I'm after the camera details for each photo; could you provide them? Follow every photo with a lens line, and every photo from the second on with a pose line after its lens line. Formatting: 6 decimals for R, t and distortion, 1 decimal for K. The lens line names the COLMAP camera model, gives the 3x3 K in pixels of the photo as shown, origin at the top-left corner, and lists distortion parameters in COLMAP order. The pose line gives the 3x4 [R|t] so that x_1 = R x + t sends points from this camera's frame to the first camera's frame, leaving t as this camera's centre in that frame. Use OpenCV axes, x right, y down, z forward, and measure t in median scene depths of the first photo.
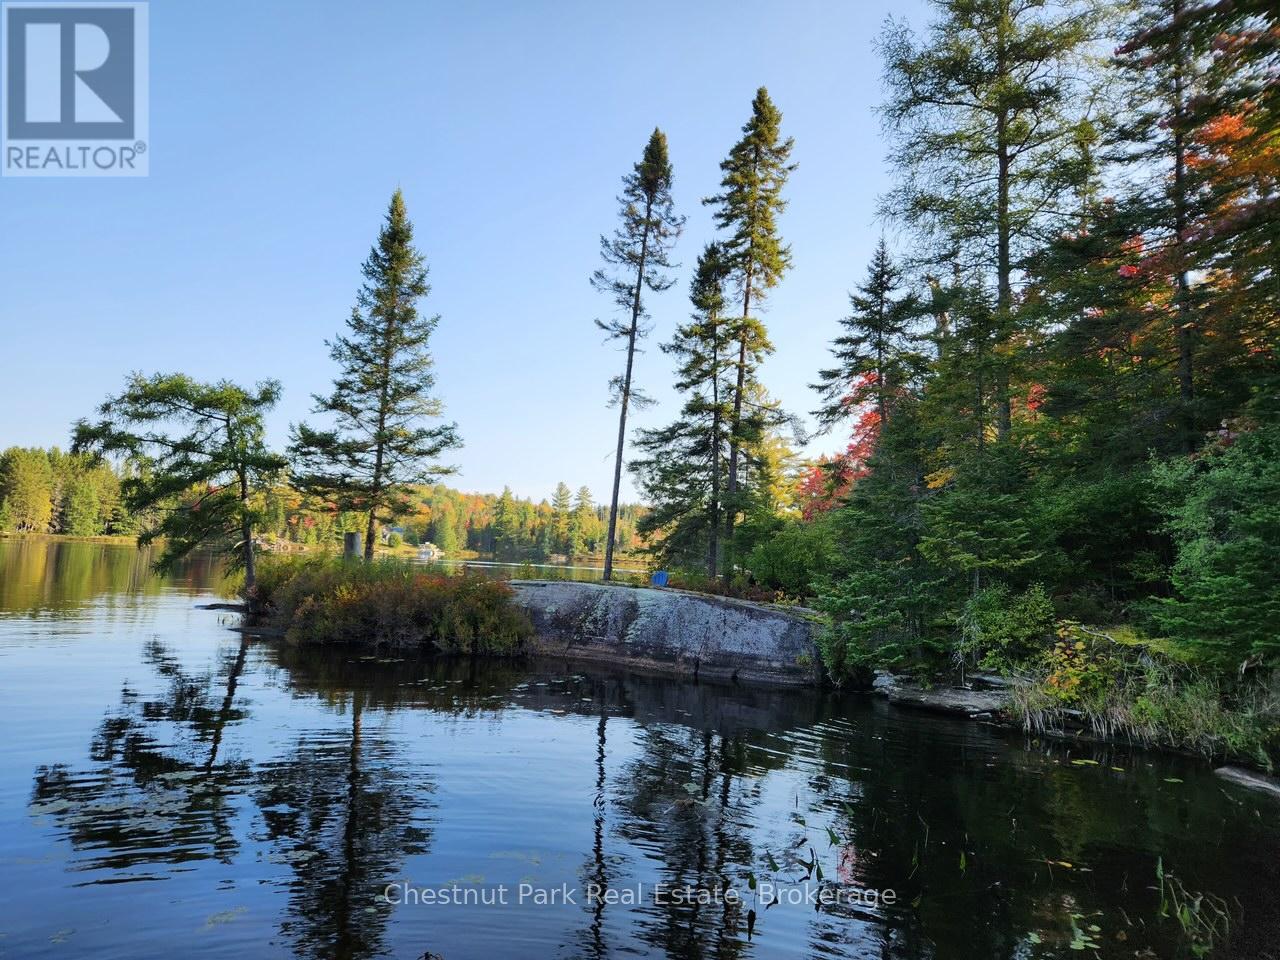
lens RADIAL K [[954.1, 0, 640.0], [0, 954.1, 480.0], [0, 0, 1]] dist [0.051527, 0.000117]
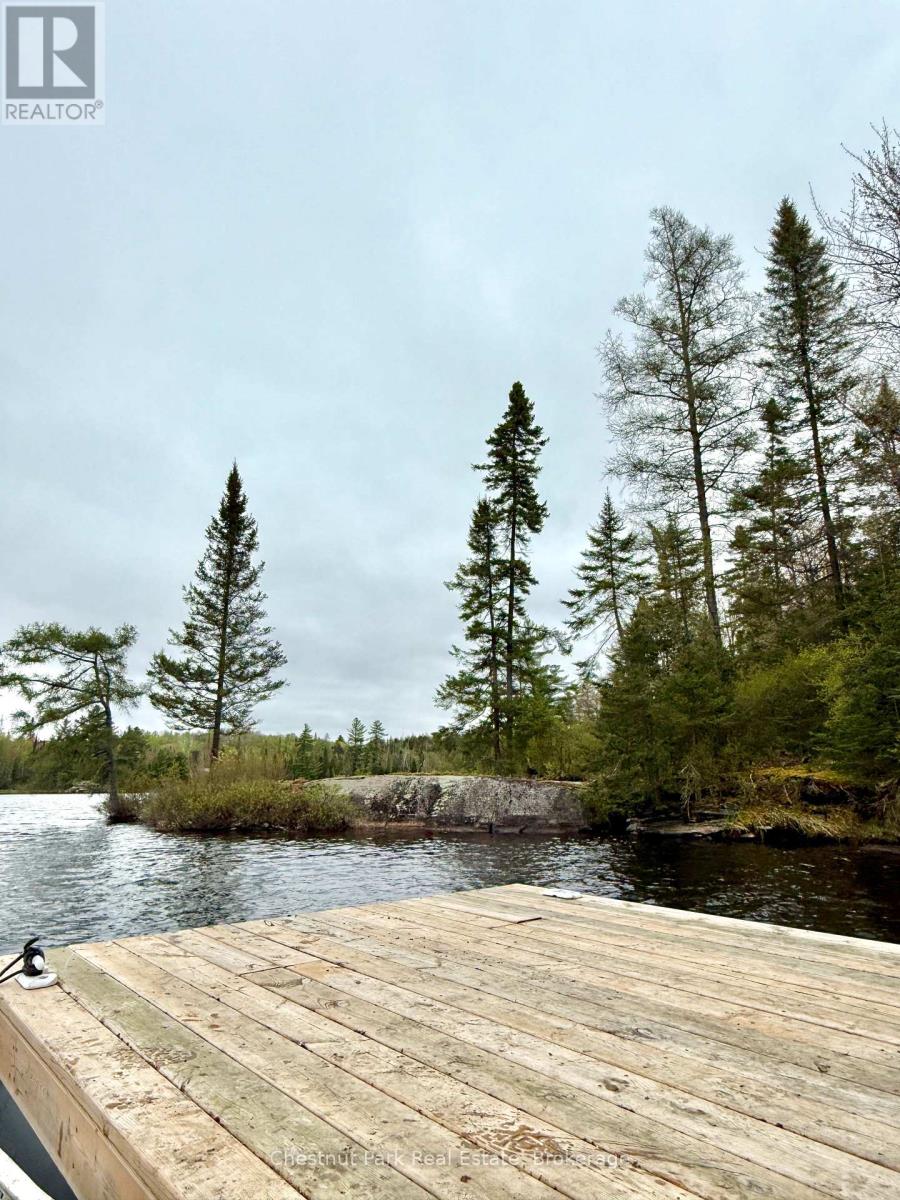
lens RADIAL K [[899.0, 0, 450.0], [0, 899.0, 600.0], [0, 0, 1]] dist [0.000937, 0.000300]
pose [[0.998485, -0.043601, 0.033573, -0.018406], [0.047691, 0.990014, -0.132656, 0.045151], [-0.027454, 0.134056, 0.990593, -0.194614]]
